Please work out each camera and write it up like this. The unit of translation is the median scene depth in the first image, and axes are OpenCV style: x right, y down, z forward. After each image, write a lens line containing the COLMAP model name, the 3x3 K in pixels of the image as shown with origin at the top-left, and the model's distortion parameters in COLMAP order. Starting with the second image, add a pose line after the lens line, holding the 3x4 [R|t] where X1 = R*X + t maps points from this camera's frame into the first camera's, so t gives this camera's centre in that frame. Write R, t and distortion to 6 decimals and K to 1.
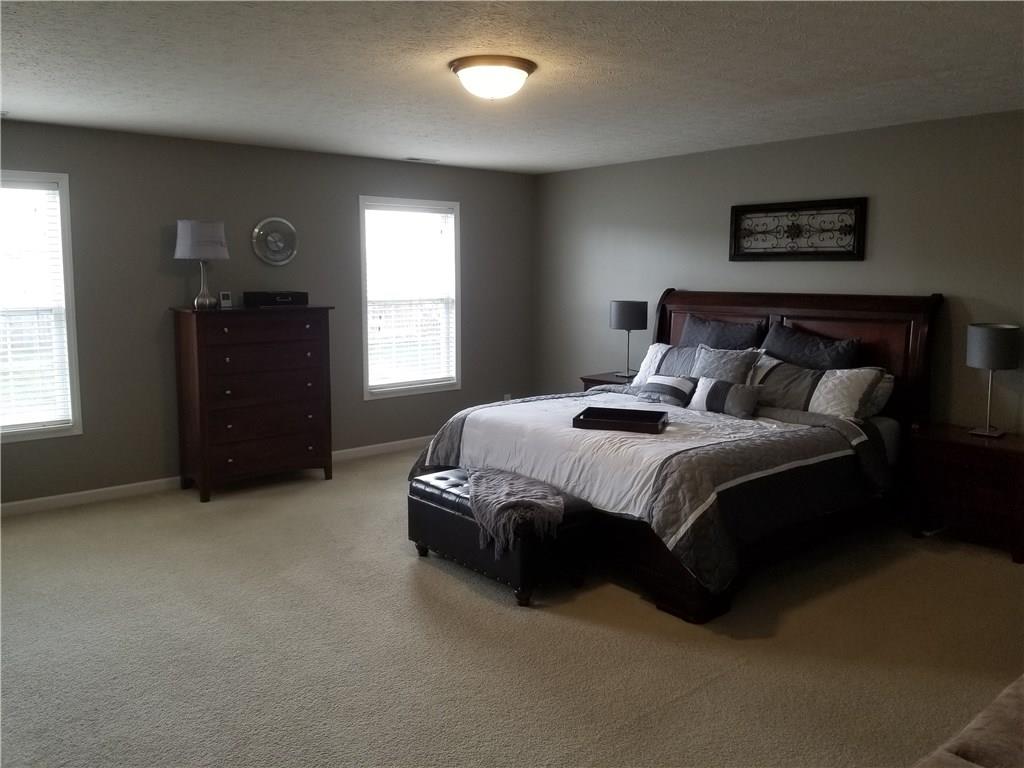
lens RADIAL K [[799.9, 0, 507.3], [0, 799.9, 380.3], [0, 0, 1]] dist [0.045308, -0.049429]
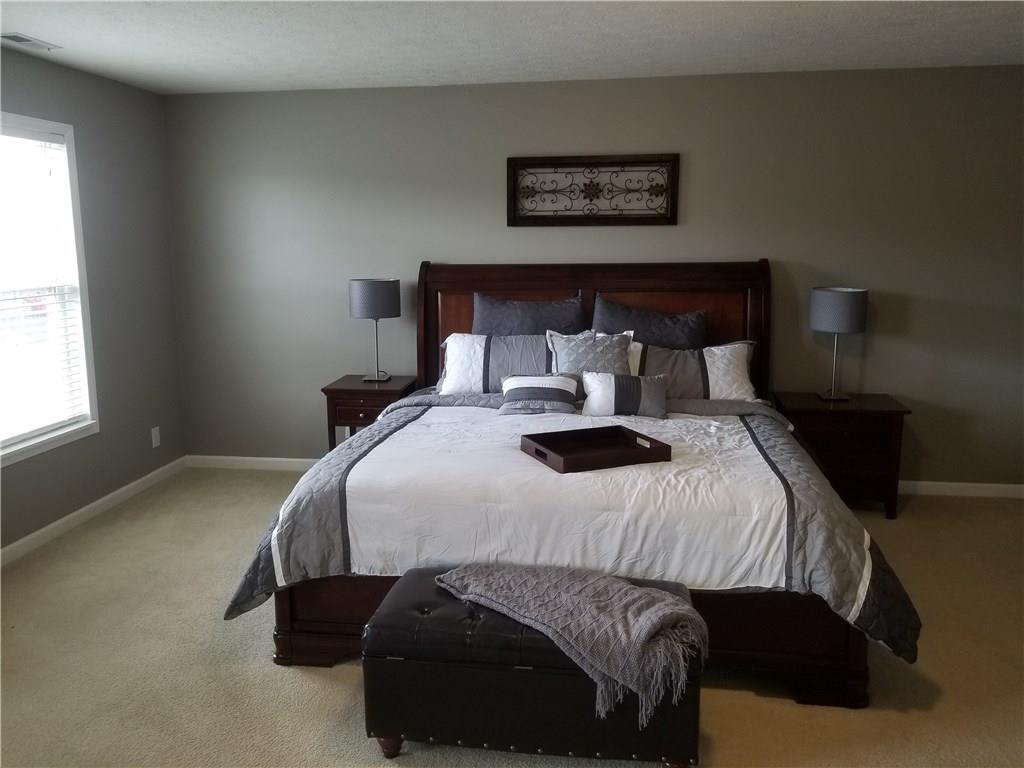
lens RADIAL K [[799.9, 0, 510.2], [0, 799.9, 384.9], [0, 0, 1]] dist [0.045308, -0.049429]
pose [[0.748082, -0.124889, 0.651749, -0.304435], [0.100259, 0.992128, 0.075035, -0.054749], [-0.655989, 0.009211, 0.754714, 0.428966]]
